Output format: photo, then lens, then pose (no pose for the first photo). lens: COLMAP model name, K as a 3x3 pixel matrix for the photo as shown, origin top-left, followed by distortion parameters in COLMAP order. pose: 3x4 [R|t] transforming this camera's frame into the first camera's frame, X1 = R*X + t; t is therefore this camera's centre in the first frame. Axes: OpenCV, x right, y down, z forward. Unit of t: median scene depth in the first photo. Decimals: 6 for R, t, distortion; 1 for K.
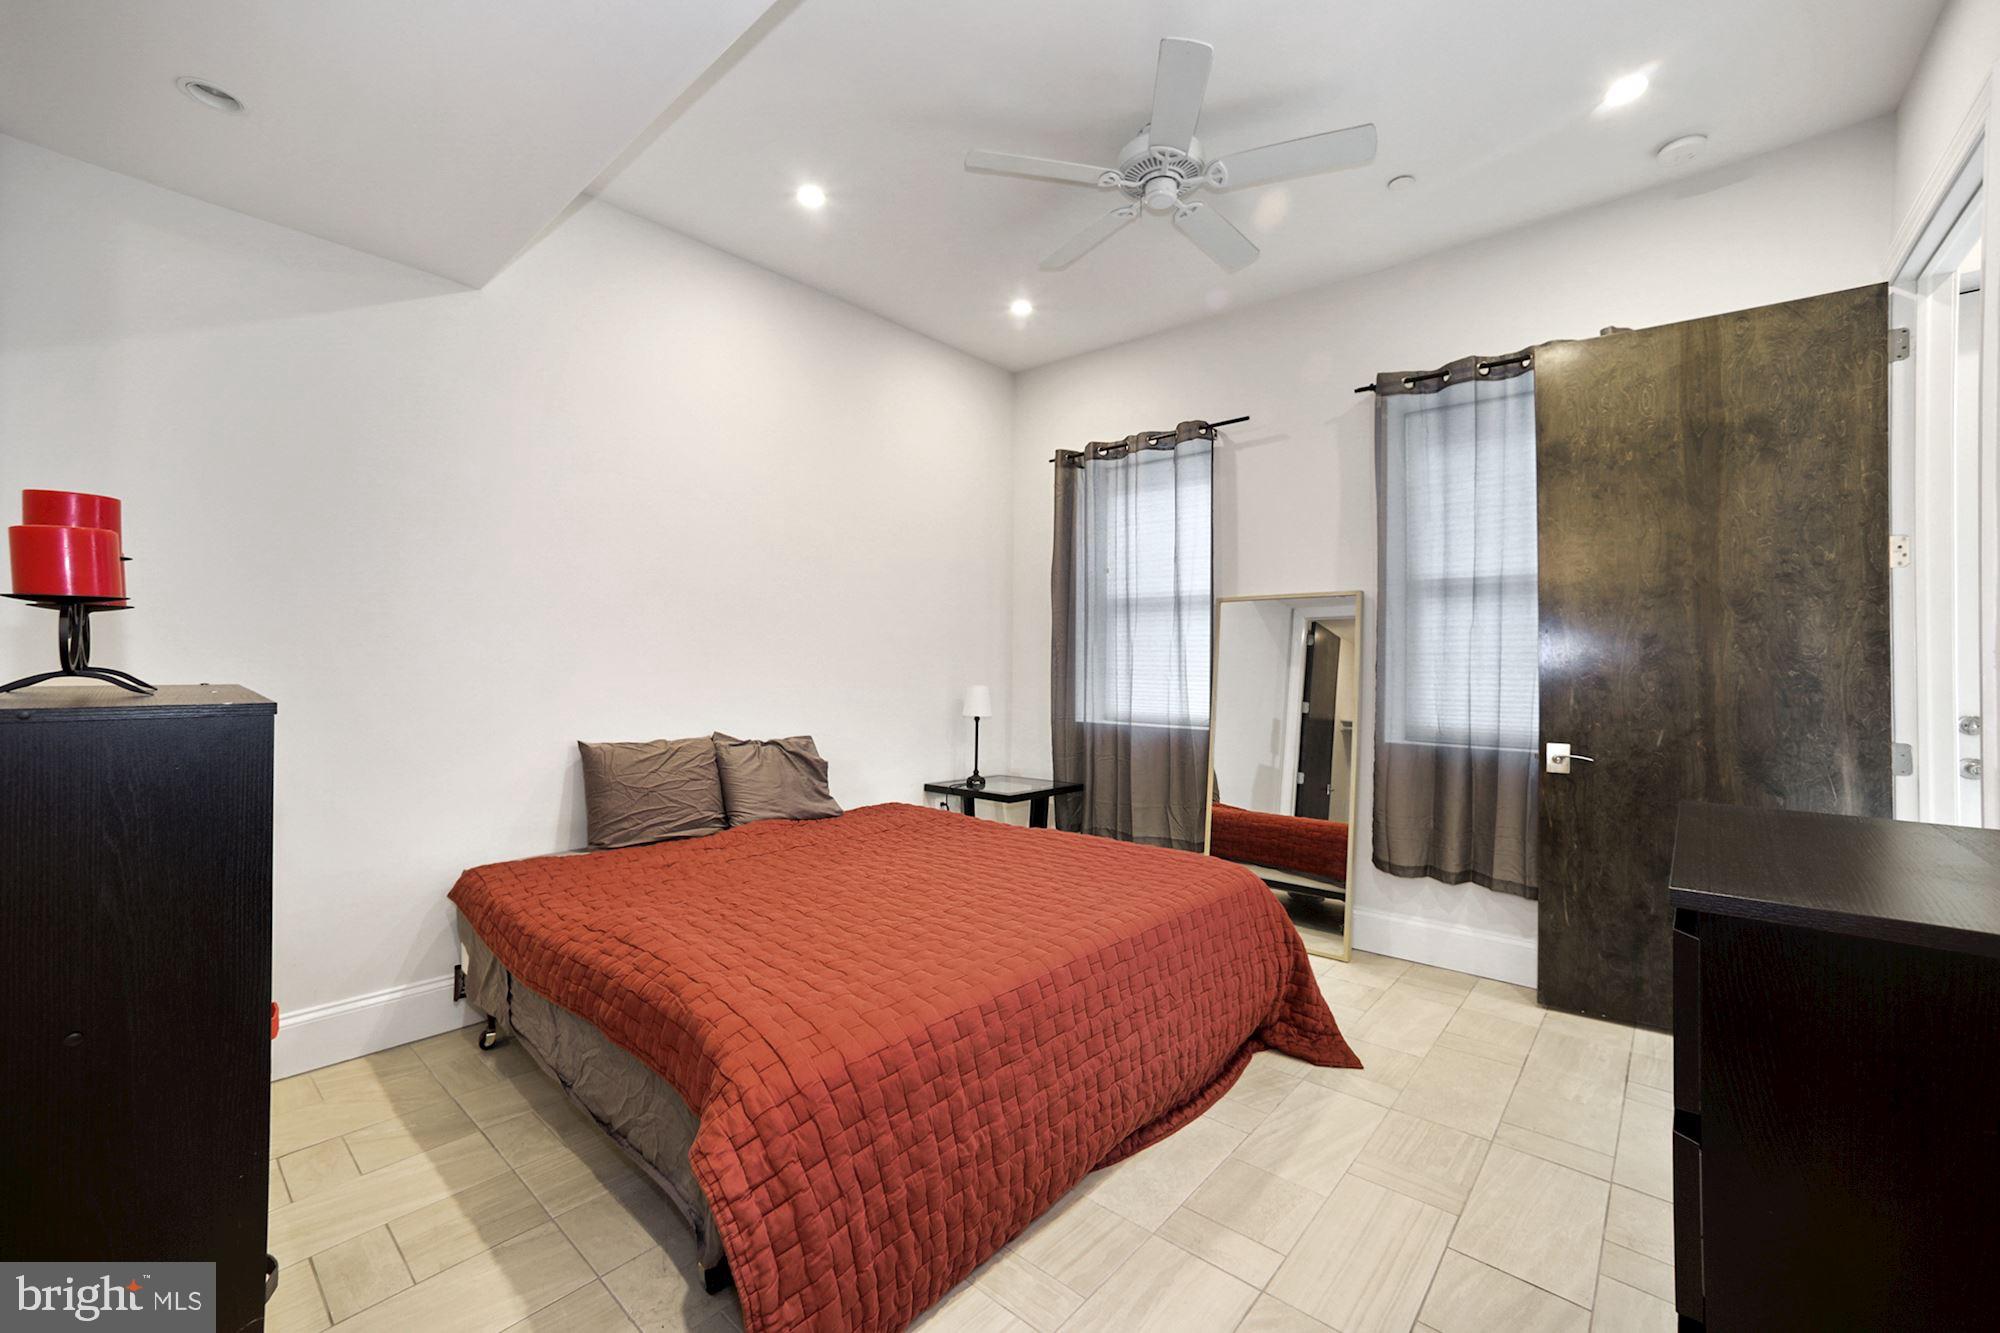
lens RADIAL K [[811.6, 0, 988.7], [0, 811.6, 645.0], [0, 0, 1]] dist [-0.043405, 0.021898]
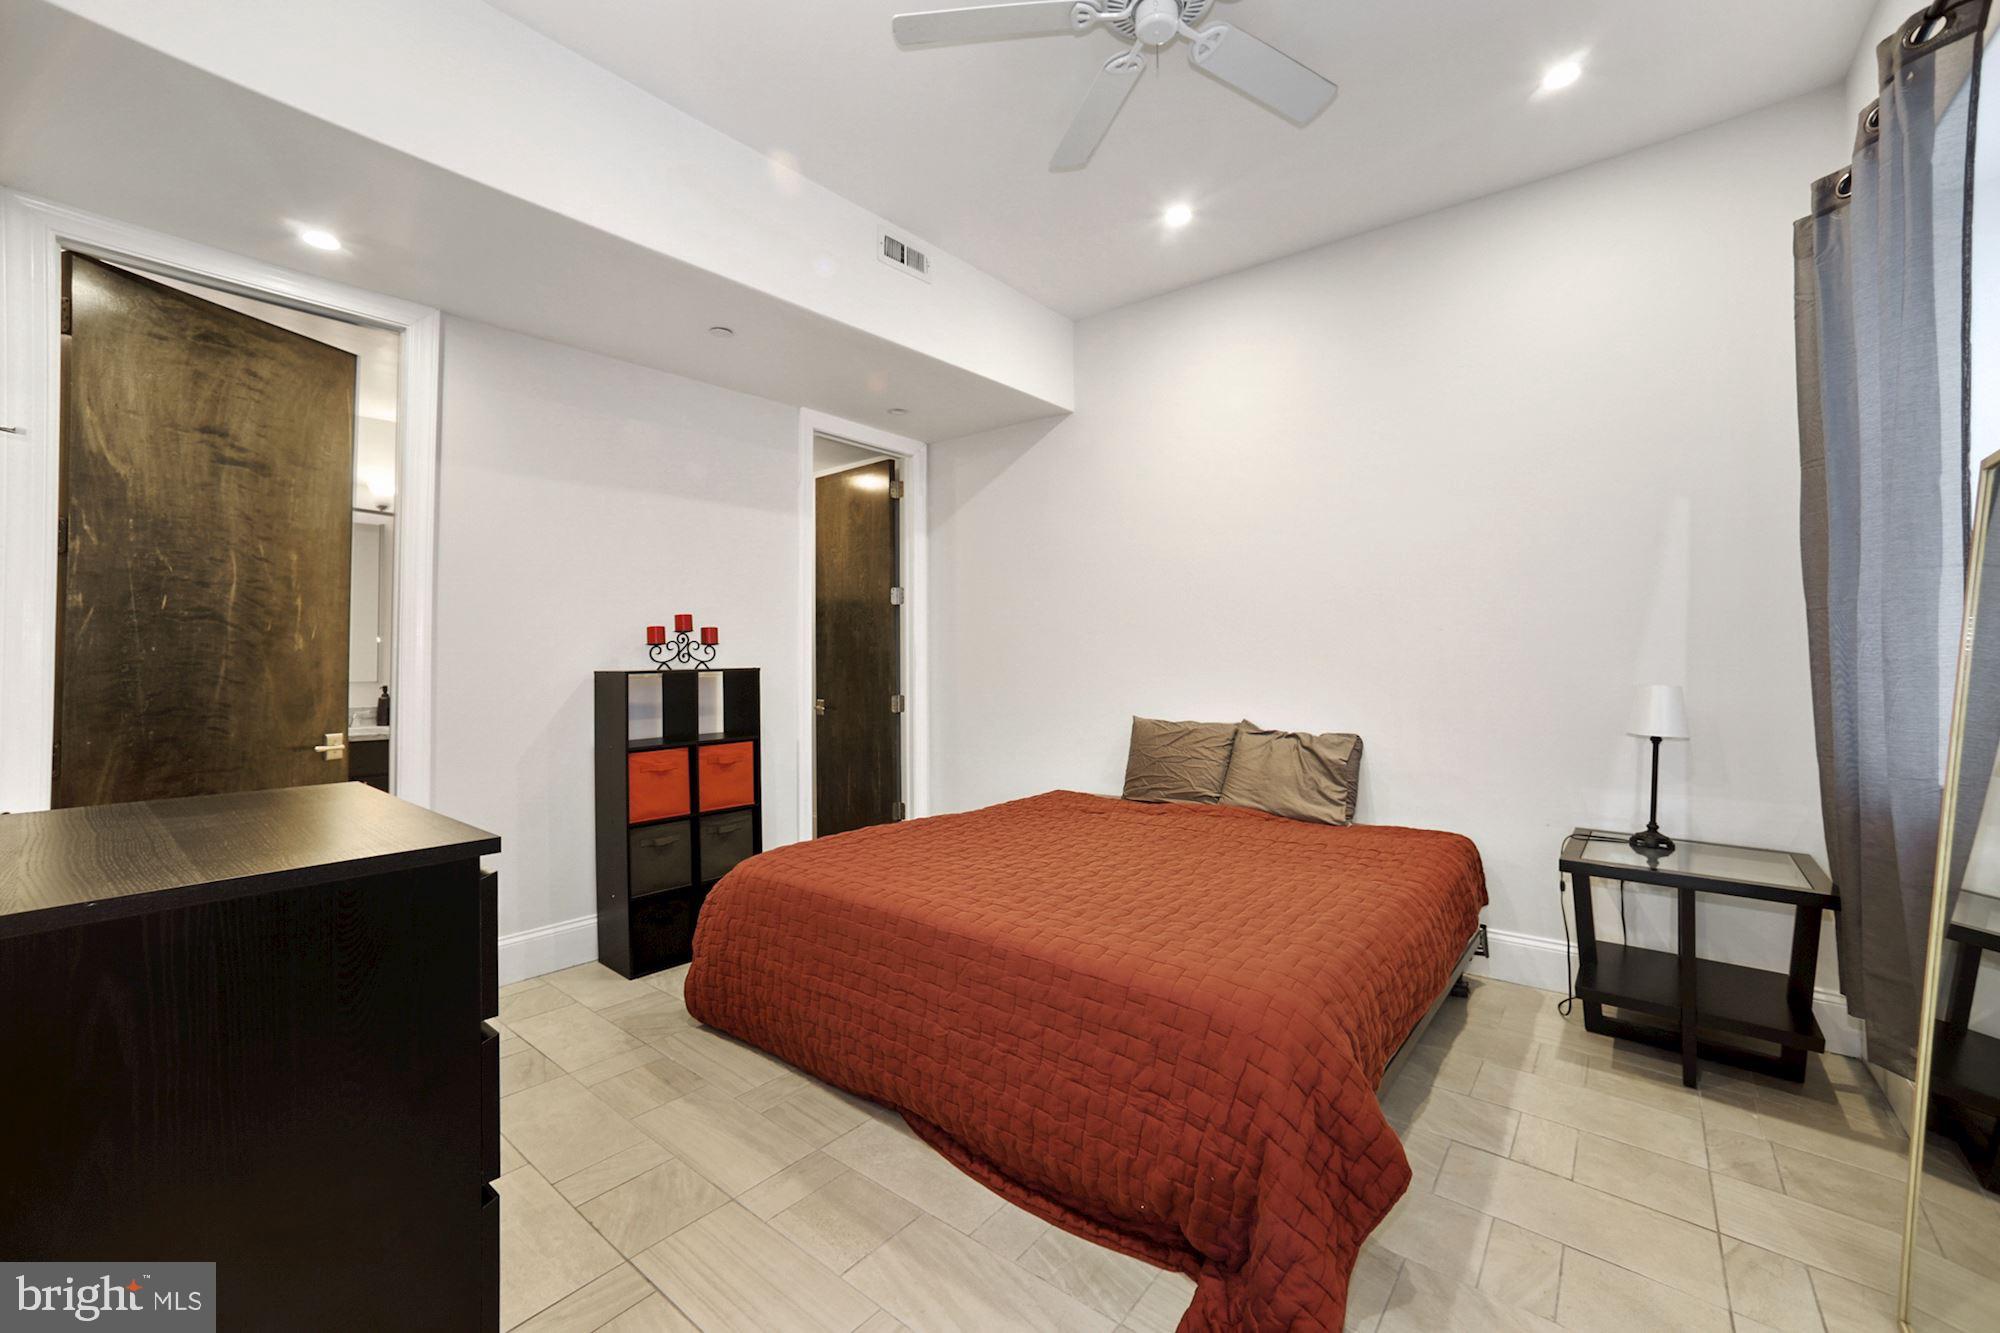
lens RADIAL K [[801.1, 0, 988.1], [0, 801.1, 659.5], [0, 0, 1]] dist [-0.047398, 0.020316]
pose [[0.033778, -0.013107, -0.999343, 0.690541], [0.031829, 0.999421, -0.012032, 0.031512], [0.998922, -0.031401, 0.034176, 0.626991]]
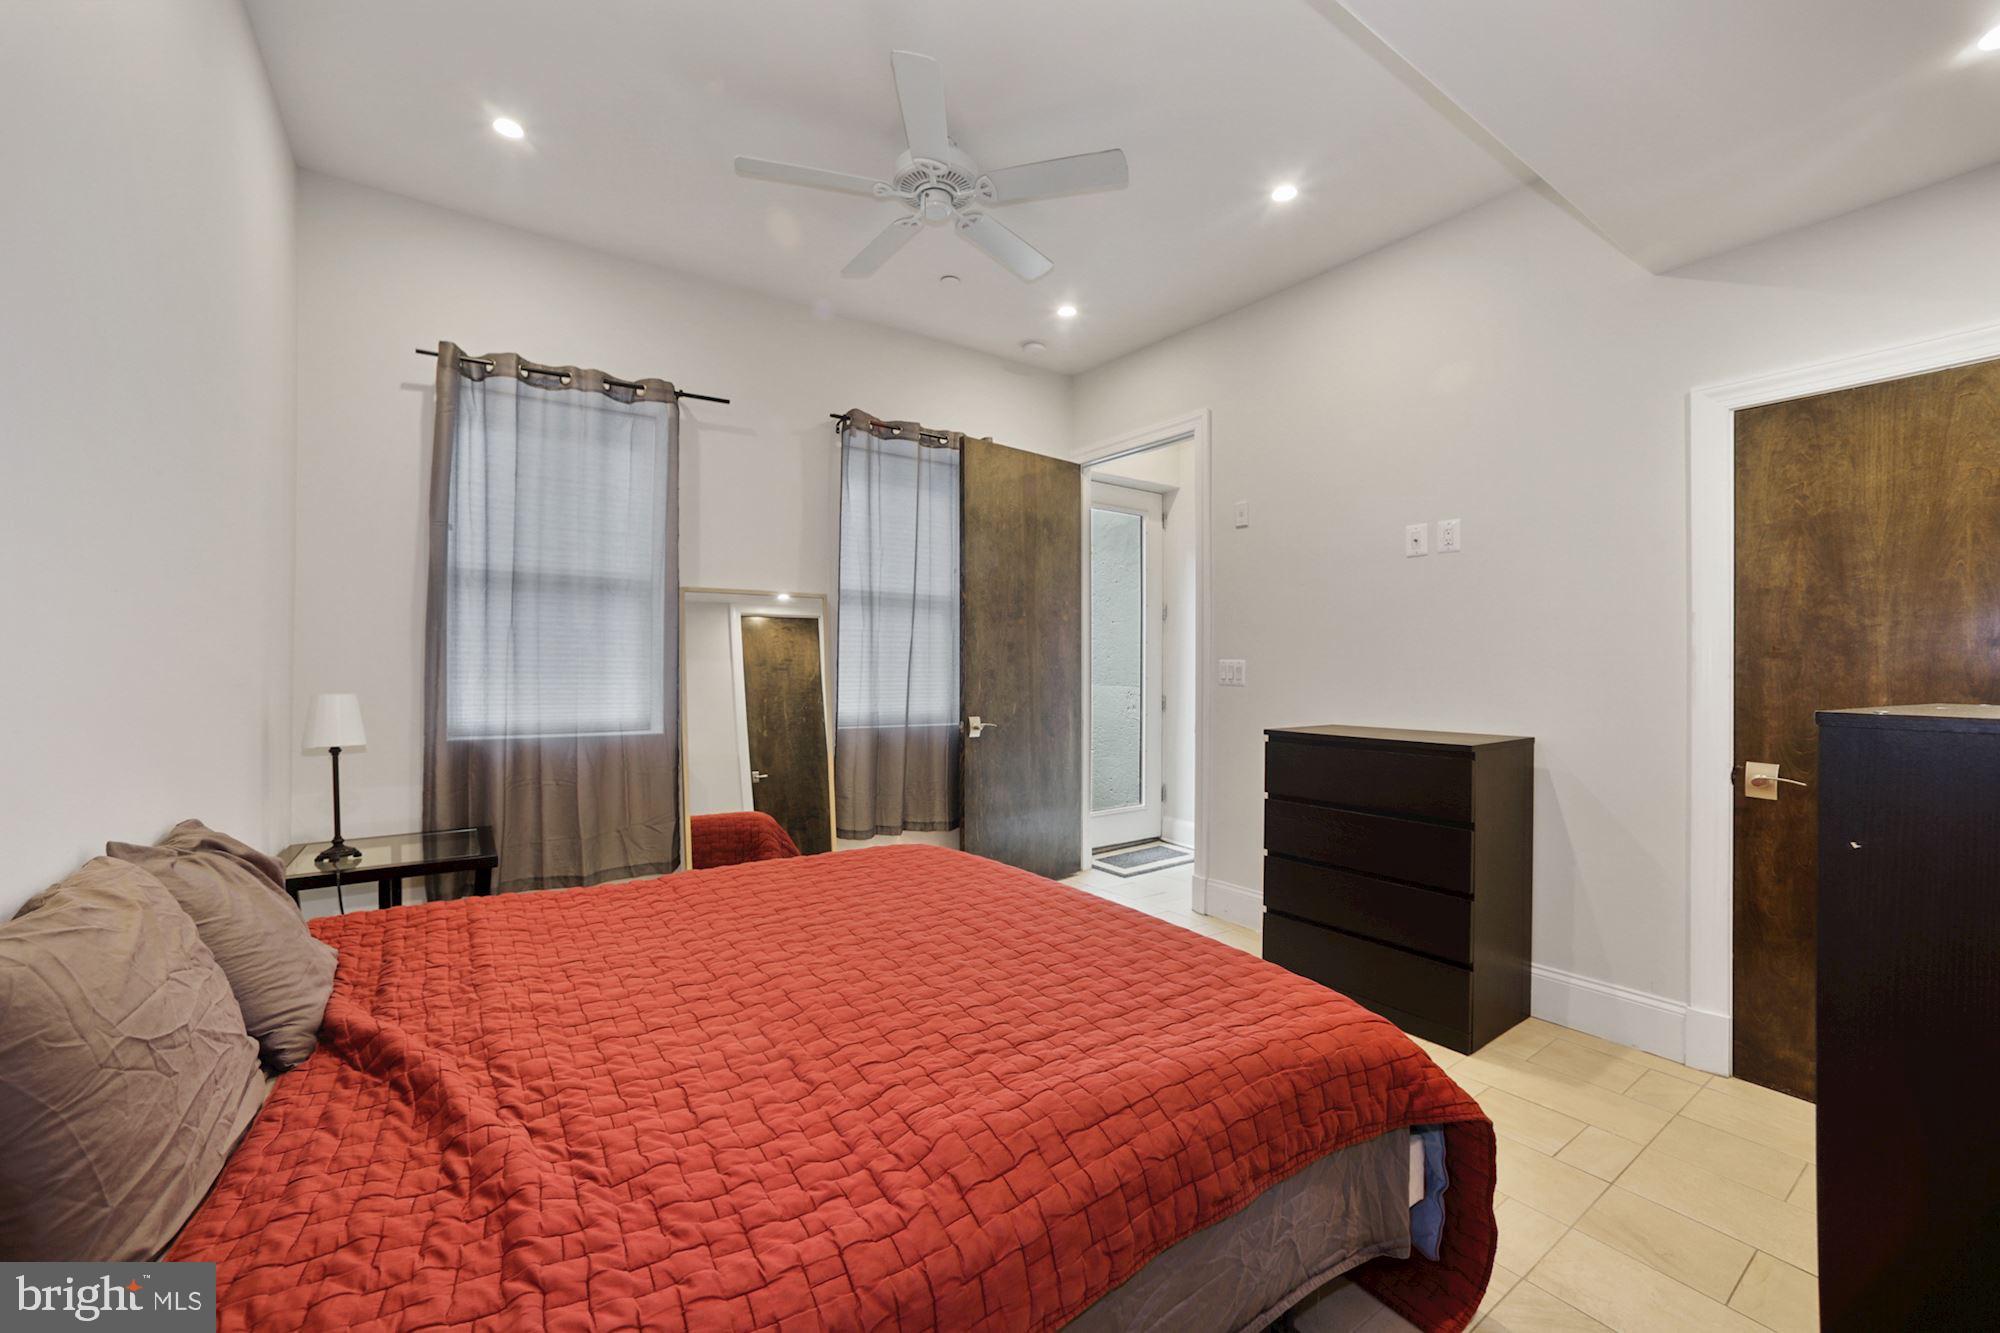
lens RADIAL K [[801.1, 0, 988.1], [0, 801.1, 659.5], [0, 0, 1]] dist [-0.047398, 0.020316]
pose [[0.261116, 0.004183, 0.965298, -0.561440], [-0.029881, 0.999546, 0.003751, 0.011396], [-0.964845, -0.029823, 0.261123, 0.501024]]
